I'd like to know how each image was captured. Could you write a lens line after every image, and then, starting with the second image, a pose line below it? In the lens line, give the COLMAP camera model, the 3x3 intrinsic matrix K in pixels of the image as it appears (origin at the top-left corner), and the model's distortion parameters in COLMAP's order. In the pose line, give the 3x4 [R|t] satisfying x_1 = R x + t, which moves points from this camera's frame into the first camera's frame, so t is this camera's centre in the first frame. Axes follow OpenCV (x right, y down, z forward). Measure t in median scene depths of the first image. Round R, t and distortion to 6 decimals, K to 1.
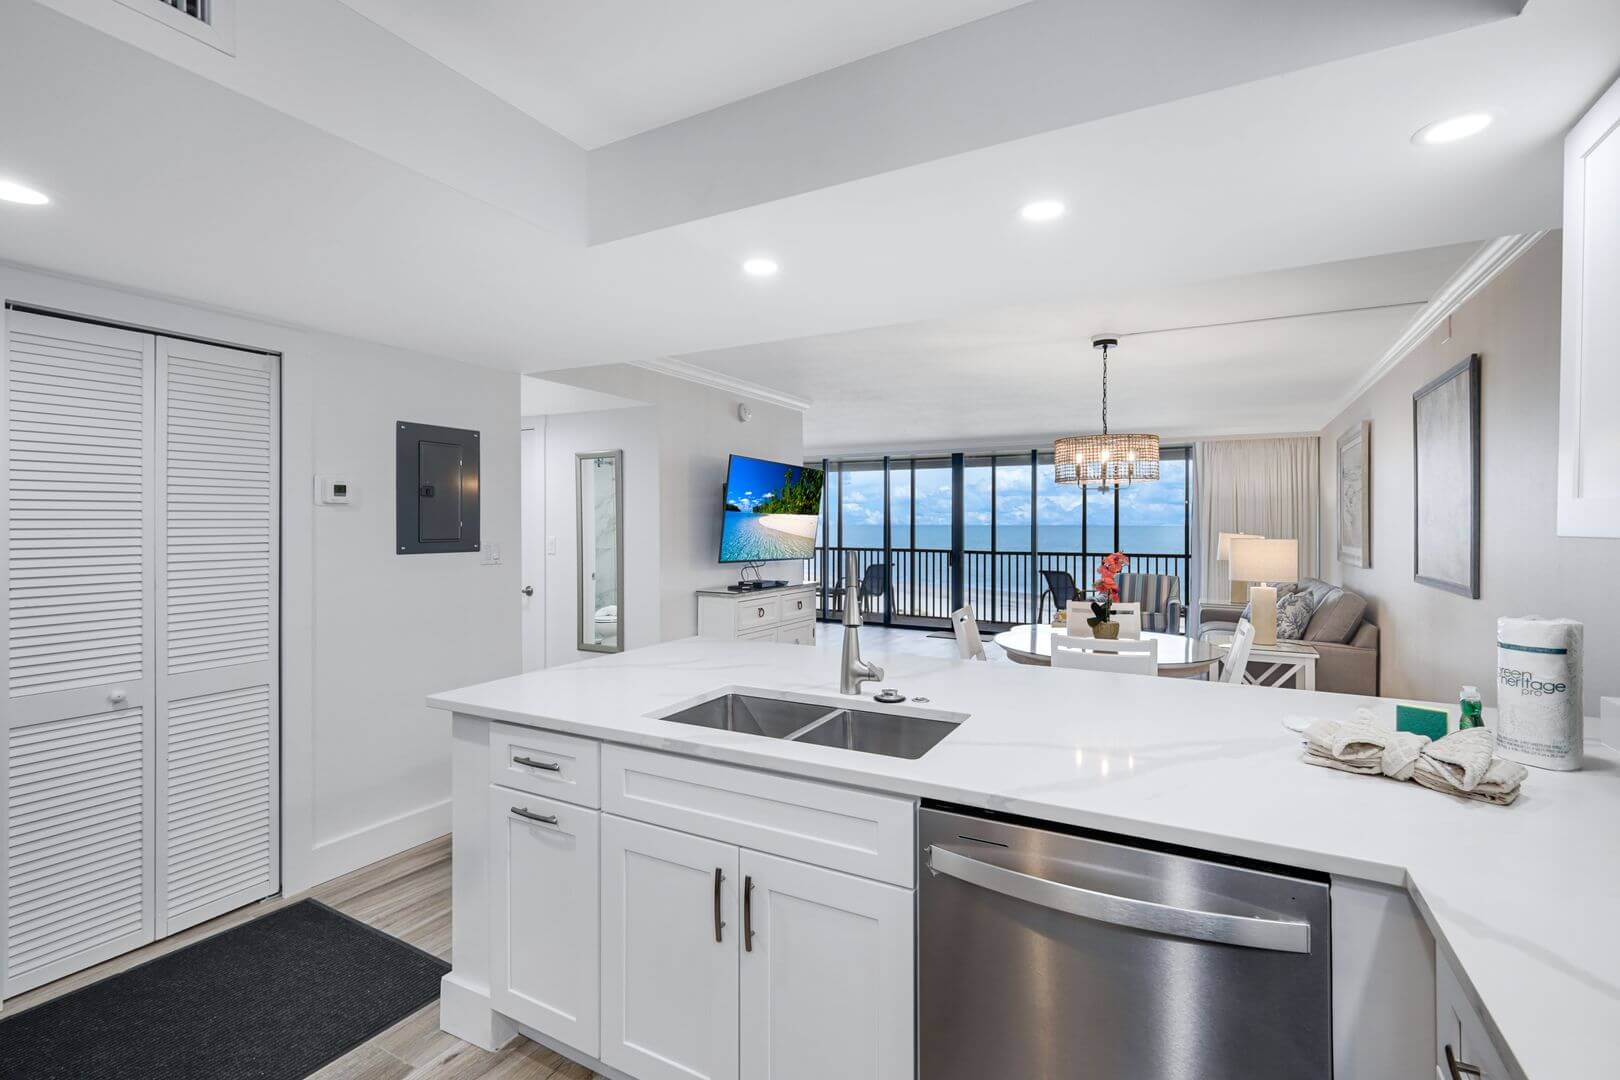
lens RADIAL K [[734.3, 0, 802.9], [0, 734.3, 540.2], [0, 0, 1]] dist [0.008898, 0.000335]
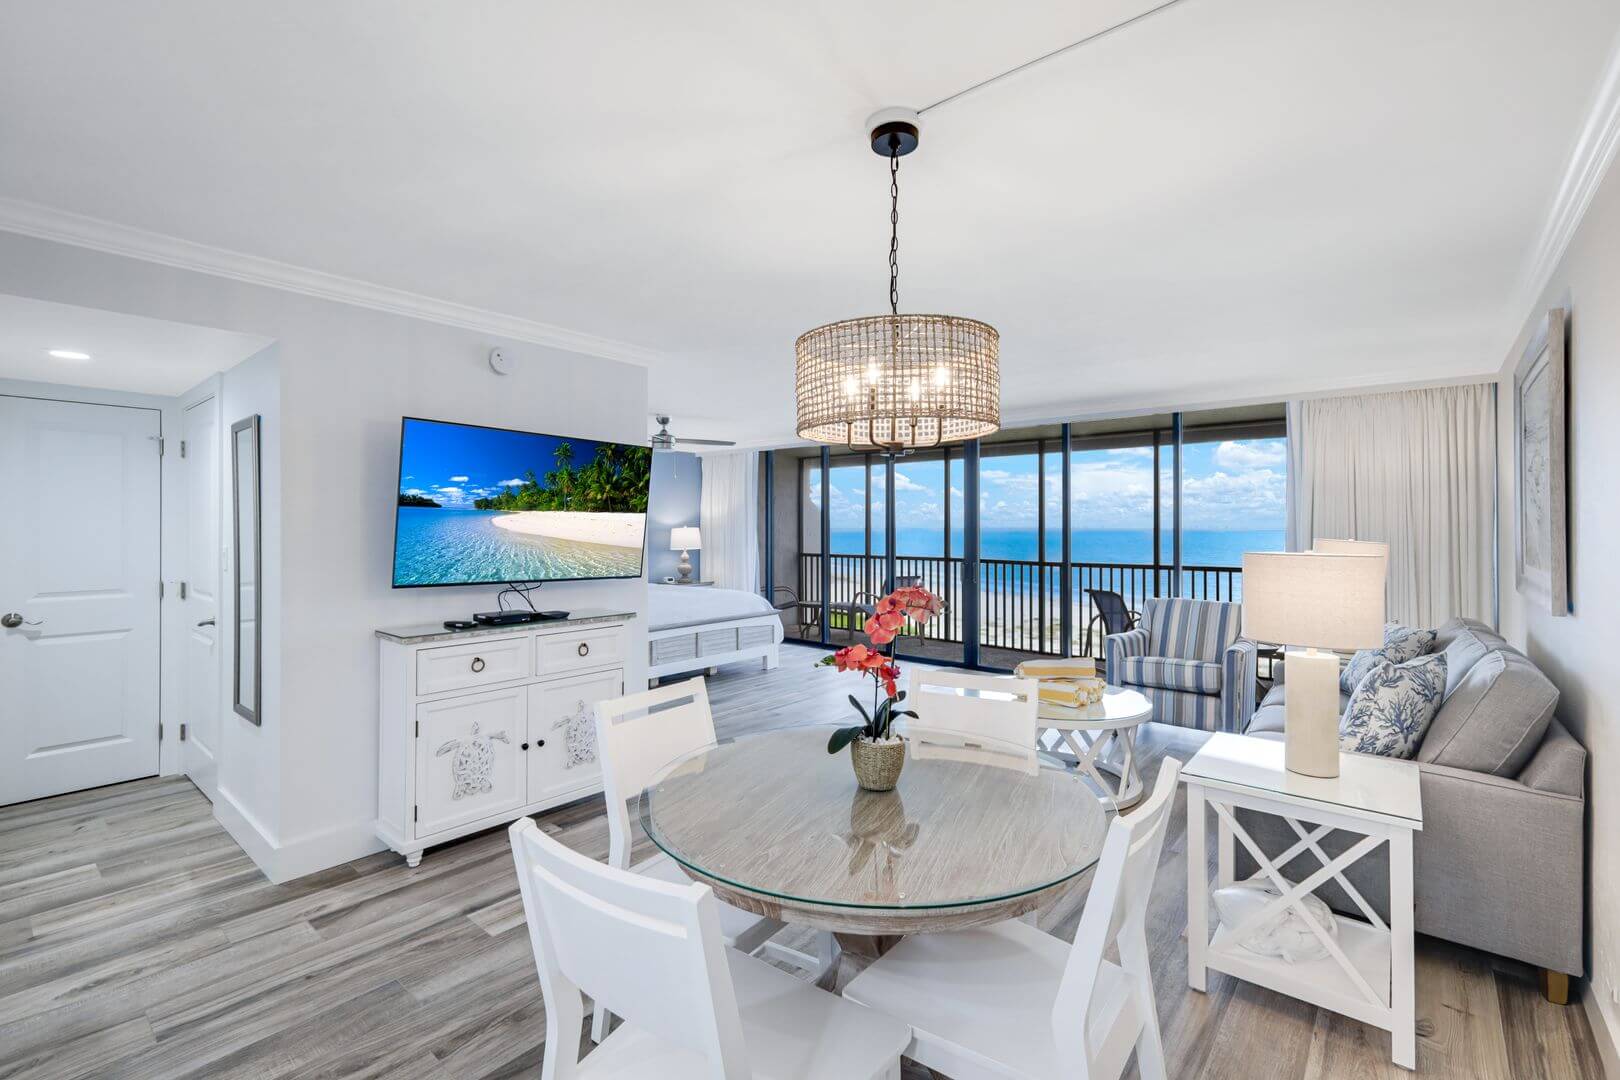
lens RADIAL K [[734.3, 0, 834.1], [0, 734.3, 531.0], [0, 0, 1]] dist [0.008898, 0.000335]
pose [[0.986872, -0.001758, -0.161498, 0.338695], [-0.001030, 0.999852, -0.017177, -0.007219], [0.161504, 0.017117, 0.986724, 0.403842]]
